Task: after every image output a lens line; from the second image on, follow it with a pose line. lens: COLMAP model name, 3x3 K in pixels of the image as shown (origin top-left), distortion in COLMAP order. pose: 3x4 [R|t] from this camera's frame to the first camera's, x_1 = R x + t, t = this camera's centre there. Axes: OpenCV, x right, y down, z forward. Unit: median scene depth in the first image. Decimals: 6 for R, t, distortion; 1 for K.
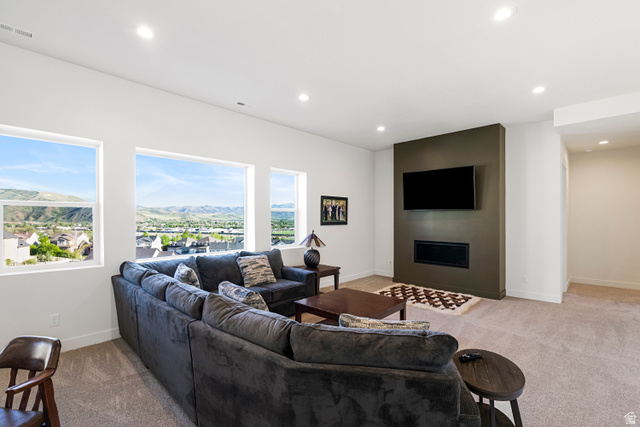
lens RADIAL K [[295.6, 0, 321.3], [0, 295.6, 215.7], [0, 0, 1]] dist [0.004649, 0.000132]
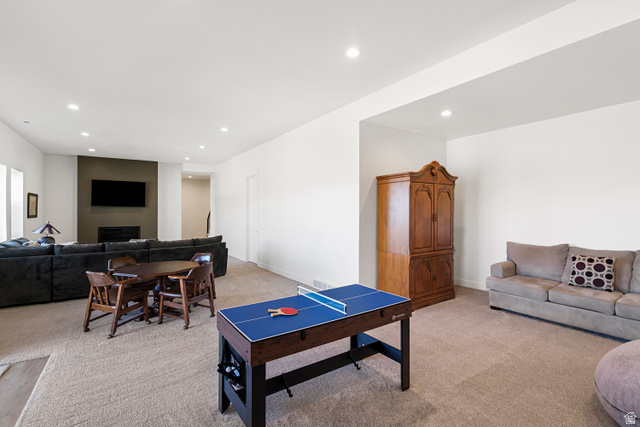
lens RADIAL K [[295.6, 0, 320.2], [0, 295.6, 209.9], [0, 0, 1]] dist [0.004649, 0.000132]
pose [[0.220917, 0.006109, 0.975273, -0.964699], [-0.004488, 0.999976, -0.005247, 0.002046], [-0.975282, -0.003218, 0.220940, -0.412135]]
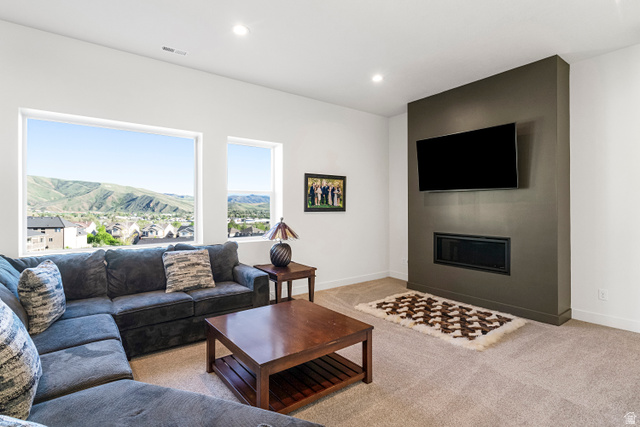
lens RADIAL K [[321.3, 0, 318.5], [0, 321.3, 203.2], [0, 0, 1]] dist [0.011603, -0.000150]
pose [[0.986122, -0.003300, -0.165990, 0.189471], [0.002208, 0.999975, -0.006764, 0.017270], [0.166008, 0.006303, 0.986104, 0.196573]]
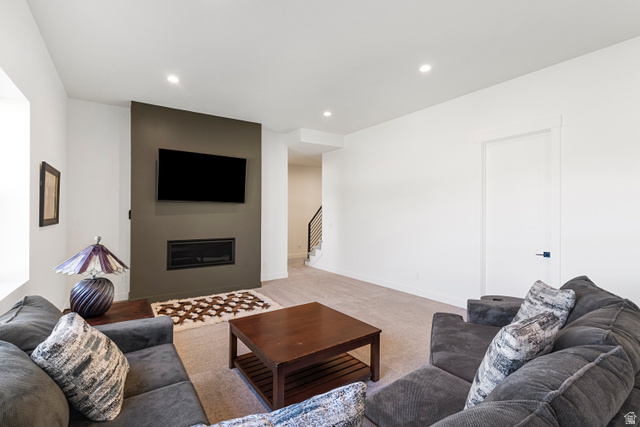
lens RADIAL K [[295.6, 0, 319.3], [0, 295.6, 210.9], [0, 0, 1]] dist [0.004649, 0.000132]
pose [[0.217564, 0.005055, 0.976033, -0.386372], [-0.005677, 0.999976, -0.003914, 0.008119], [-0.976030, -0.004690, 0.217588, 0.524385]]
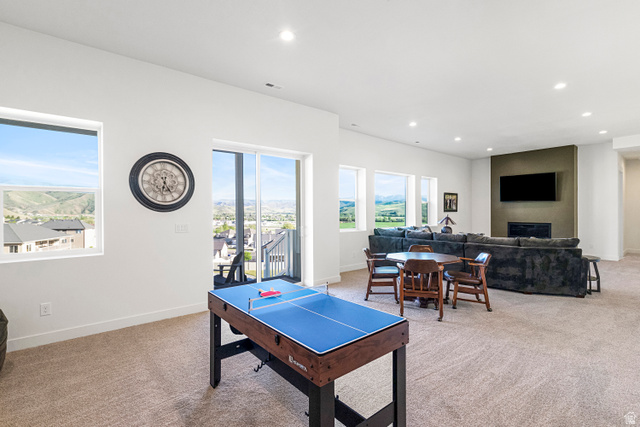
lens RADIAL K [[295.6, 0, 319.4], [0, 295.6, 213.7], [0, 0, 1]] dist [0.004649, 0.000132]
pose [[0.993564, -0.000818, -0.113265, -0.513219], [0.002748, 0.999854, 0.016886, 0.015434], [0.113234, -0.017089, 0.993421, -0.653309]]
